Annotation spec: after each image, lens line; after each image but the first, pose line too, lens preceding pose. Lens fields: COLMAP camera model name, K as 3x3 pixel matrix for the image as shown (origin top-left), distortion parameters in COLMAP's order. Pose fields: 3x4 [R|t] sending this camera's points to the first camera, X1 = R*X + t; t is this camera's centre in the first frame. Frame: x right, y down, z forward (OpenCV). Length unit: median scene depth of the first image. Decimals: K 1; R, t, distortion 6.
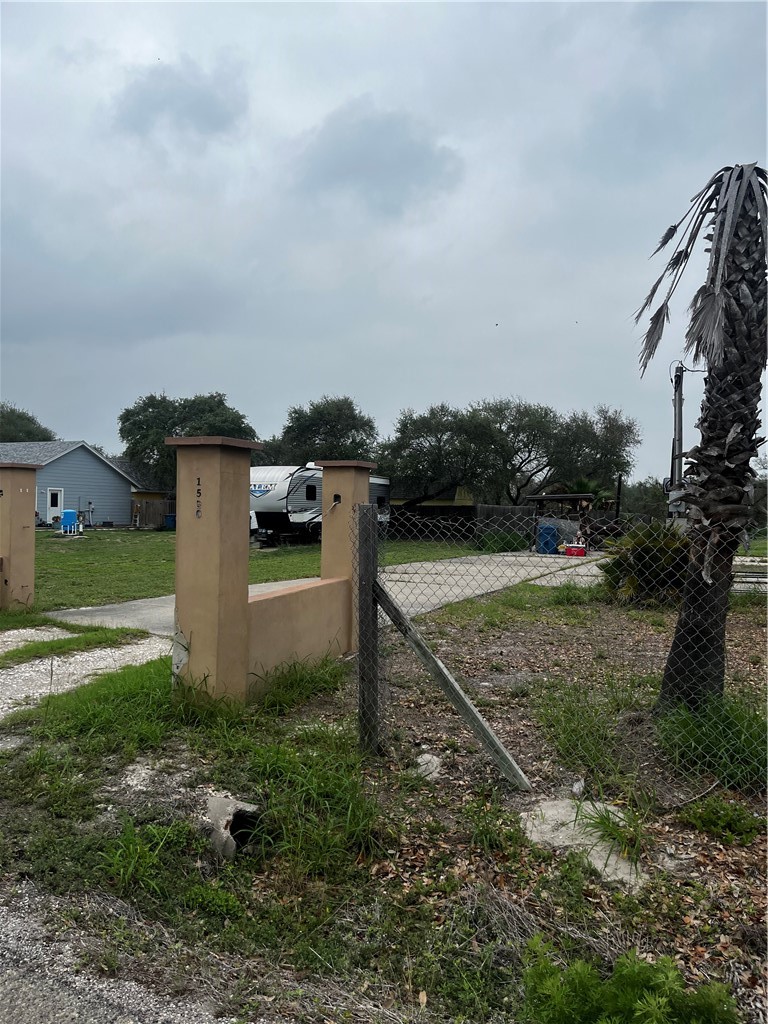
lens RADIAL K [[775.0, 0, 383.7], [0, 775.0, 528.7], [0, 0, 1]] dist [0.053003, -0.090520]
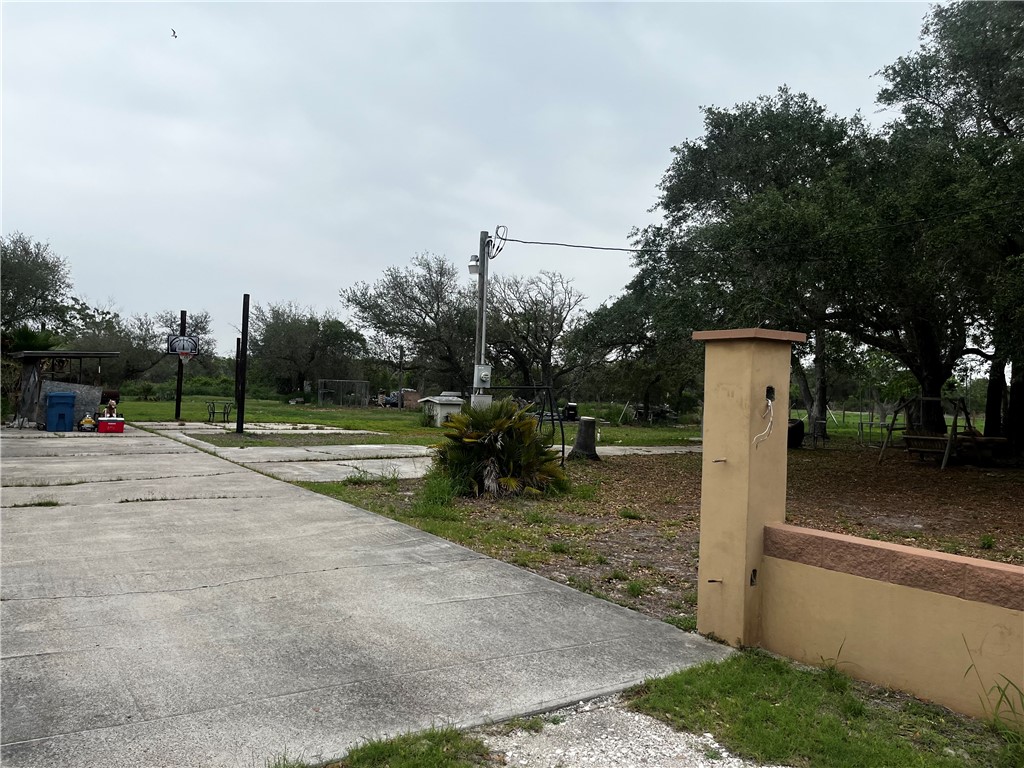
lens RADIAL K [[775.0, 0, 512.0], [0, 775.0, 384.0], [0, 0, 1]] dist [0.053003, -0.090520]
pose [[0.519024, 0.001972, 0.854757, -0.867001], [-0.003322, 0.999994, -0.000290, -0.058436], [-0.854753, -0.002689, 0.519028, 1.123216]]
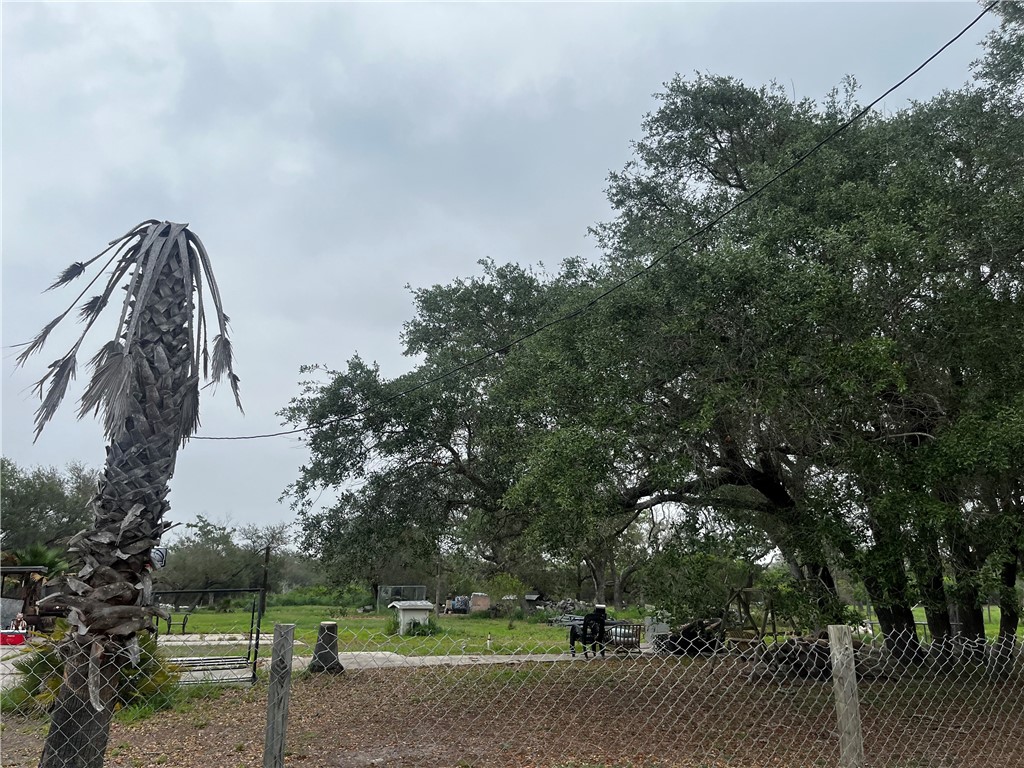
lens RADIAL K [[775.0, 0, 512.0], [0, 775.0, 384.0], [0, 0, 1]] dist [0.053003, -0.090520]
pose [[0.722869, 0.157953, 0.672689, 0.159617], [0.025260, 0.966831, -0.254165, -0.036906], [-0.690523, 0.200720, 0.694902, 0.118093]]
